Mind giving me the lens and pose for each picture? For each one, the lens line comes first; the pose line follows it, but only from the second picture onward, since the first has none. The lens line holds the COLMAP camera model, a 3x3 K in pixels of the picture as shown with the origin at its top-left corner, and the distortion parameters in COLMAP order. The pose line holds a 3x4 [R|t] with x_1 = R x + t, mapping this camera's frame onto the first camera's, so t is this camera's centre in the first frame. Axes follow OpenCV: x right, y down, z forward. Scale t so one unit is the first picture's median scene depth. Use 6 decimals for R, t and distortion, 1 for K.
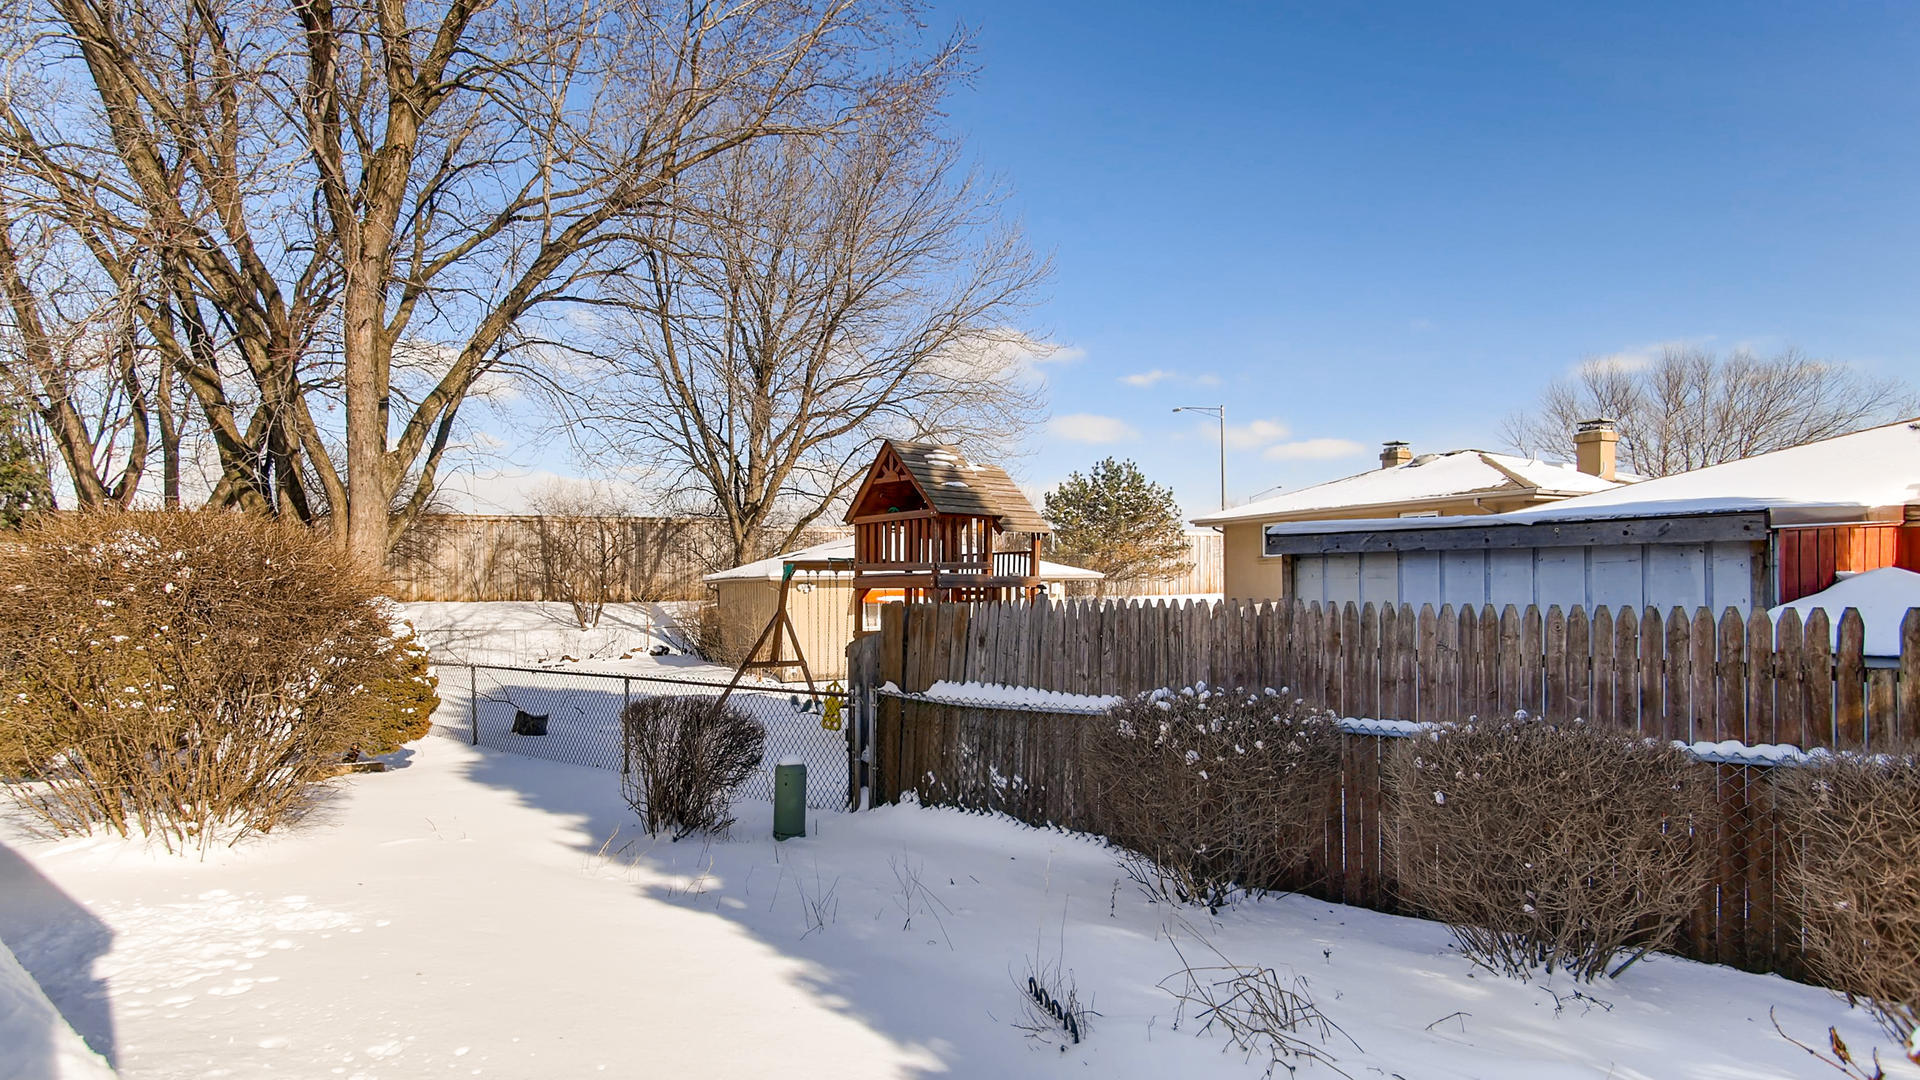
lens RADIAL K [[992.0, 0, 881.0], [0, 992.0, 602.2], [0, 0, 1]] dist [-0.006617, -0.000751]
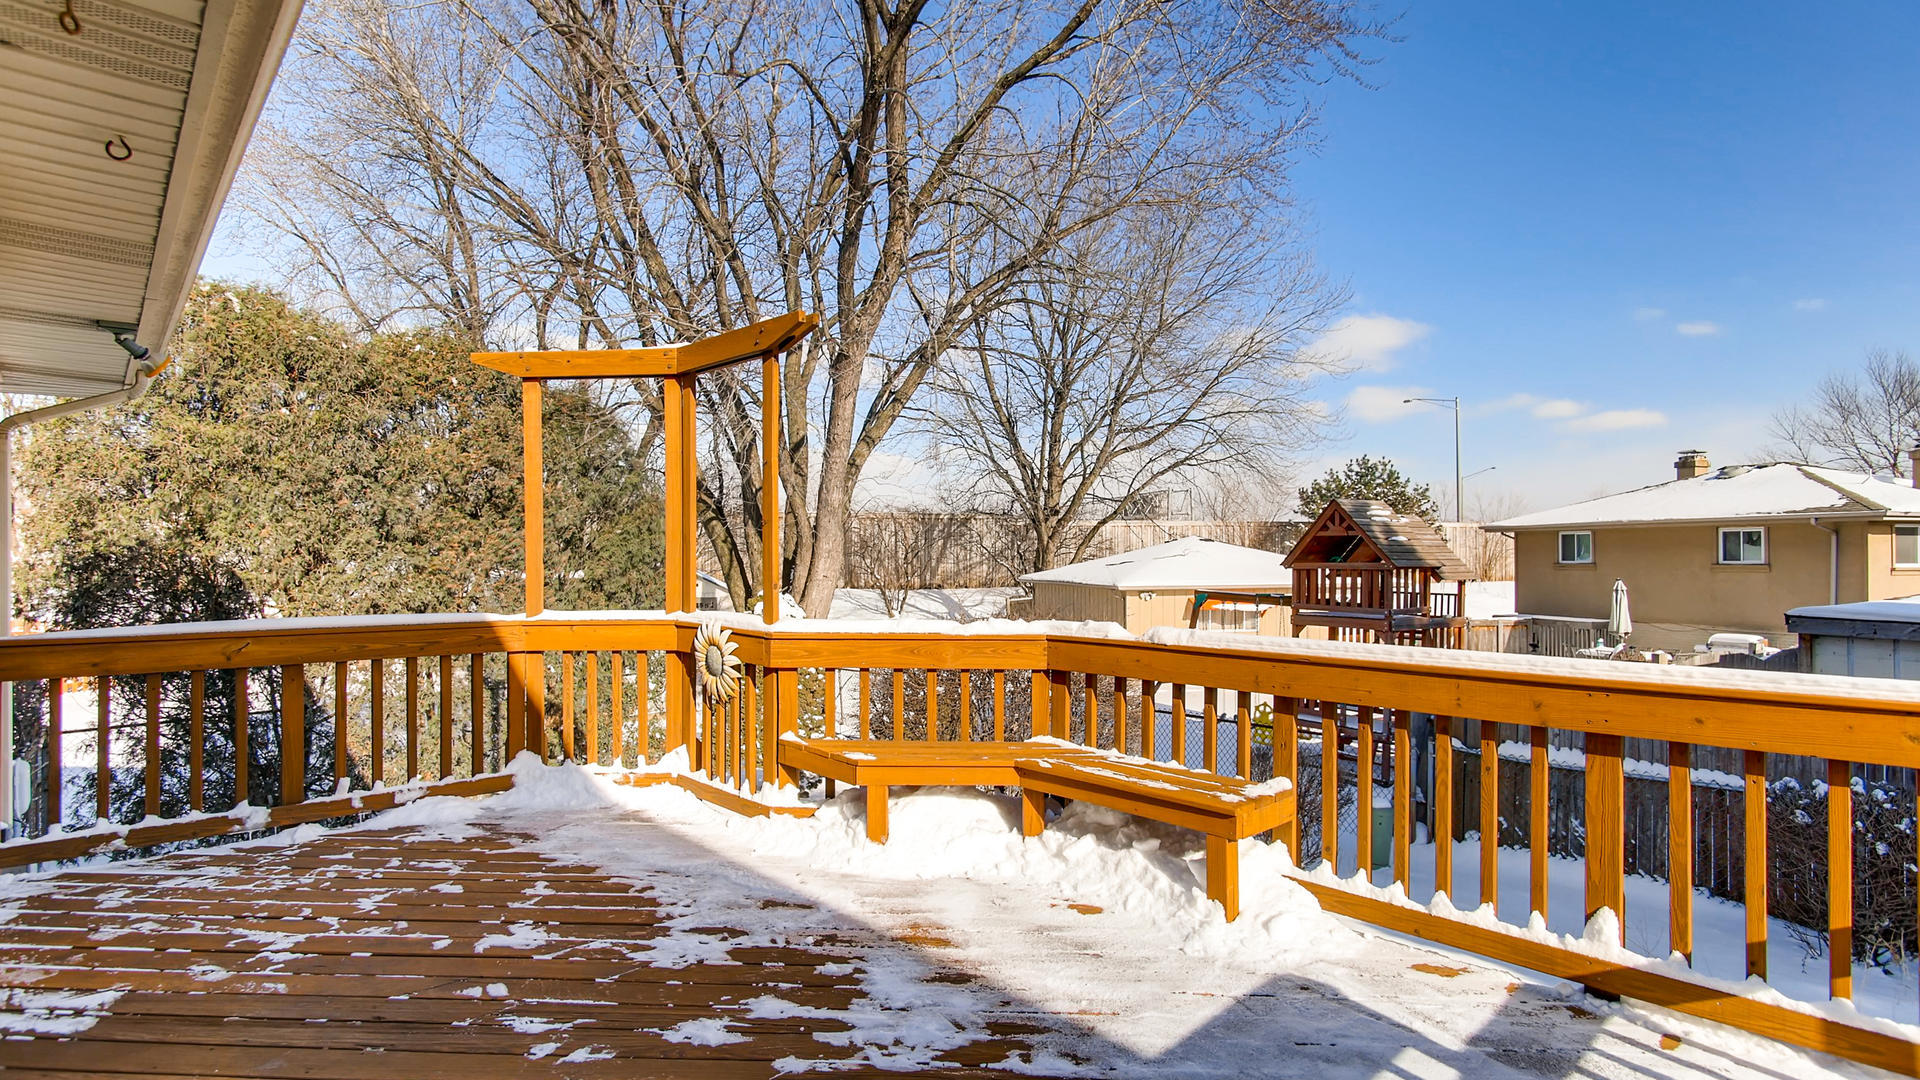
lens RADIAL K [[936.3, 0, 943.6], [0, 936.3, 545.3], [0, 0, 1]] dist [-0.002203, 0.002516]
pose [[0.992876, 0.004148, -0.119079, -0.300026], [-0.006810, 0.999736, -0.021954, -0.078975], [0.118957, 0.022609, 0.992642, -0.129143]]
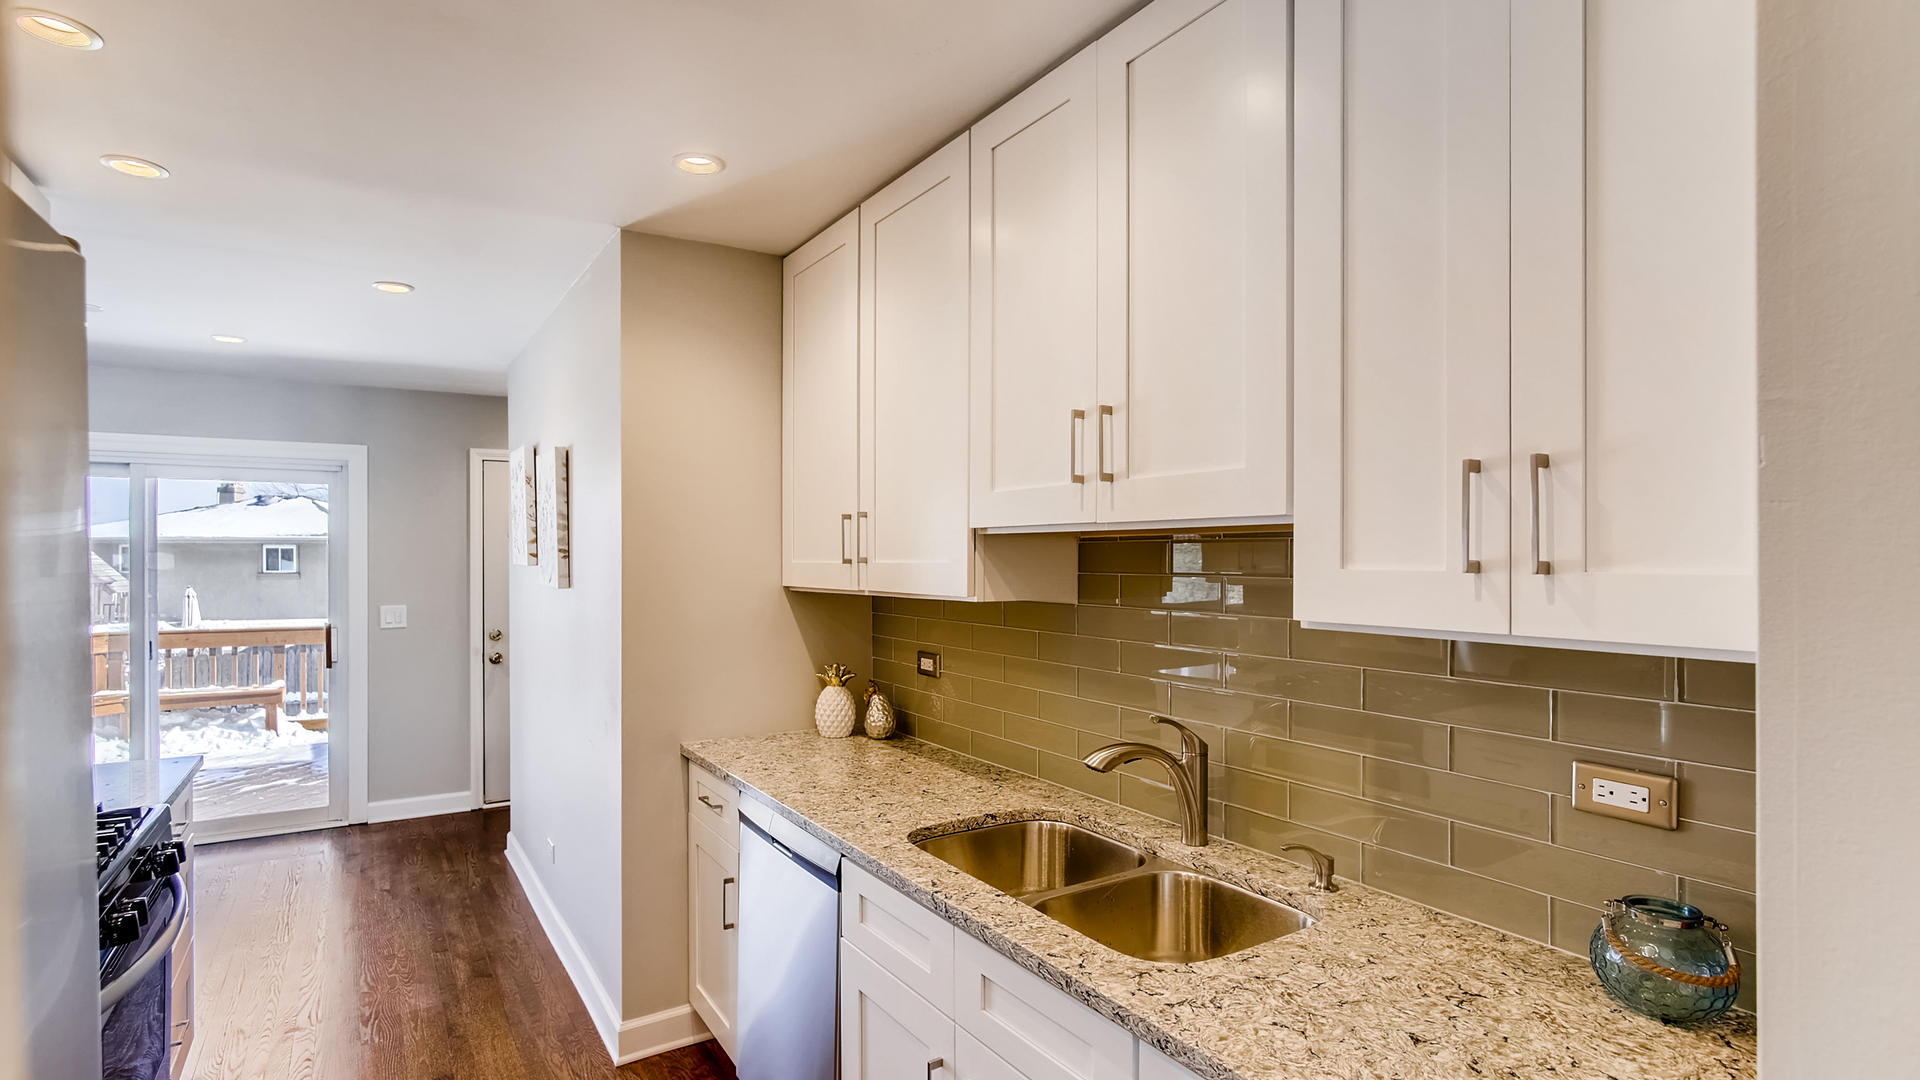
lens RADIAL K [[936.3, 0, 952.2], [0, 936.3, 562.6], [0, 0, 1]] dist [-0.002203, 0.002516]
pose [[0.299763, 0.002567, 0.954010, -0.739362], [0.008048, 0.999954, -0.005220, -0.092145], [-0.953980, 0.009243, 0.299728, -0.500279]]
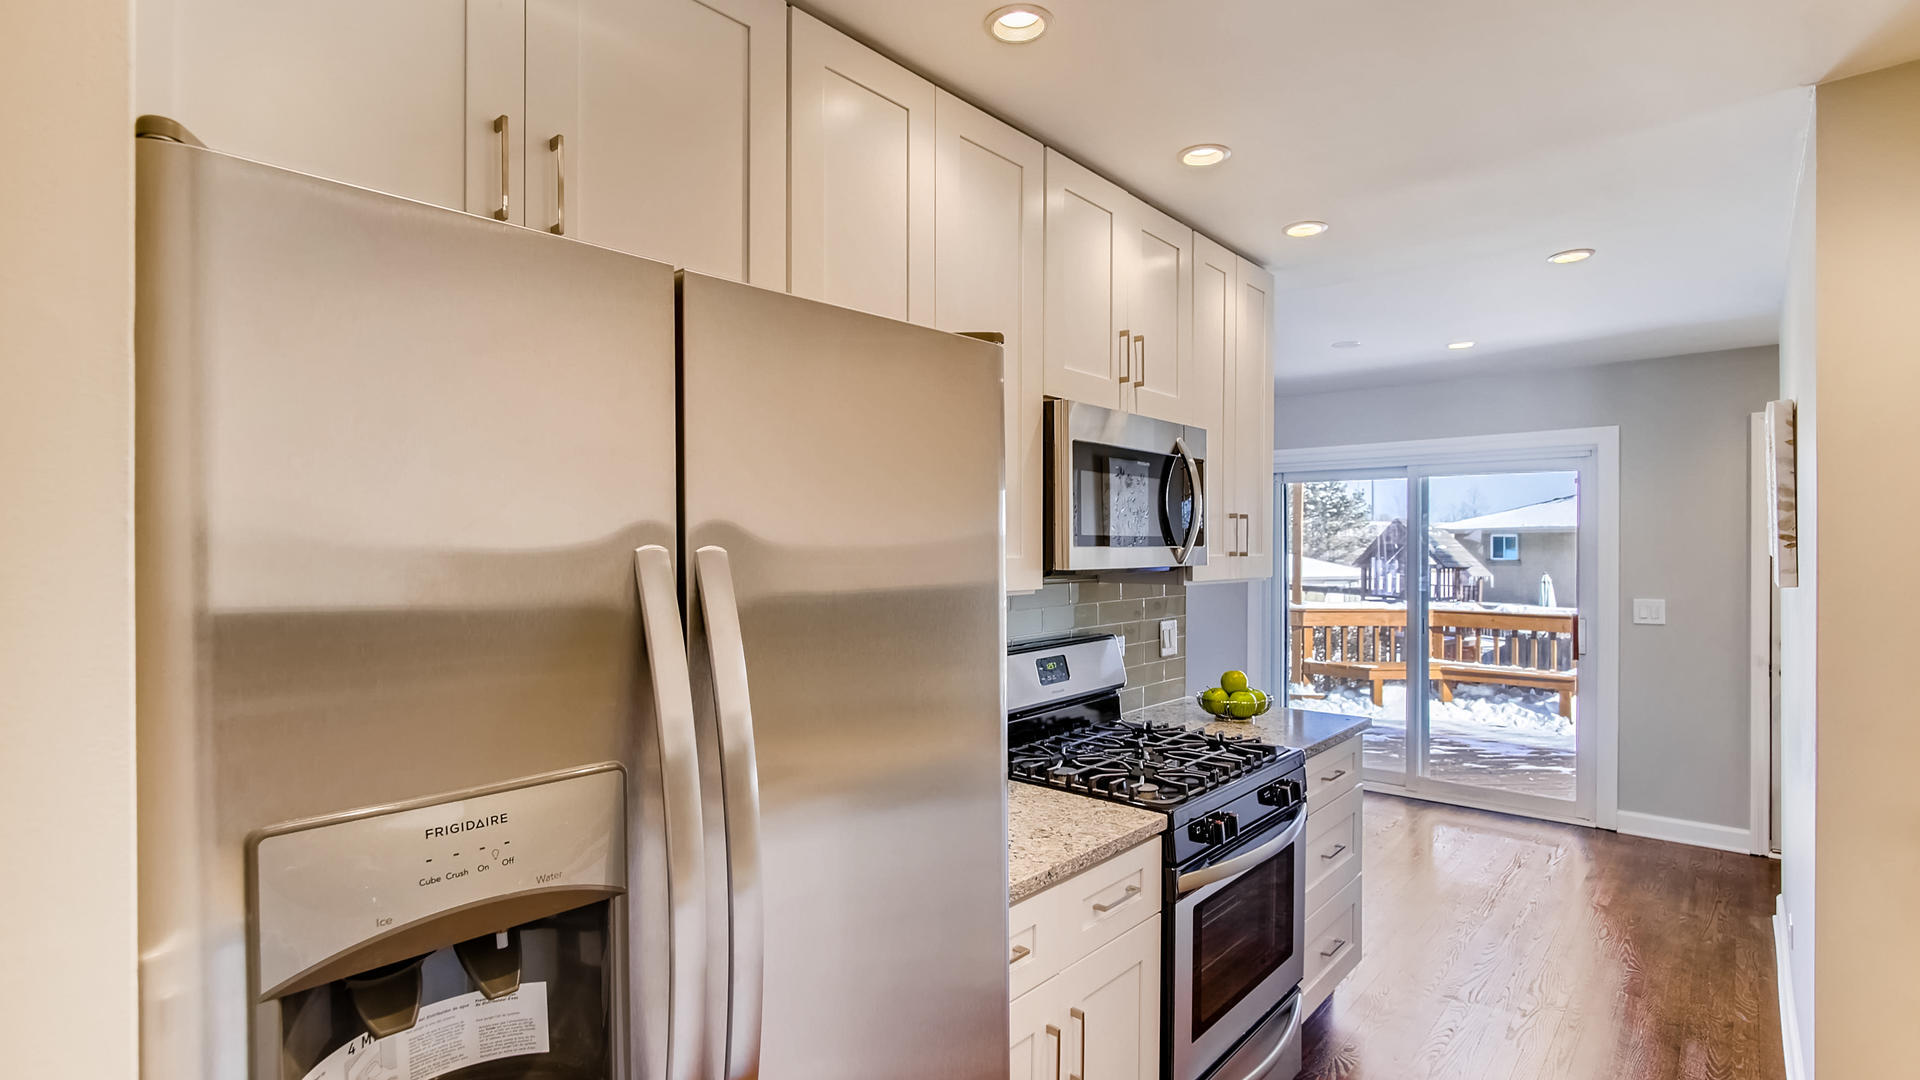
lens RADIAL K [[936.3, 0, 923.9], [0, 936.3, 542.6], [0, 0, 1]] dist [-0.002203, 0.002516]
pose [[0.999715, 0.009854, -0.021725, -0.696990], [-0.010138, 0.999864, -0.012988, -0.092057], [0.021594, 0.013205, 0.999680, -0.522187]]
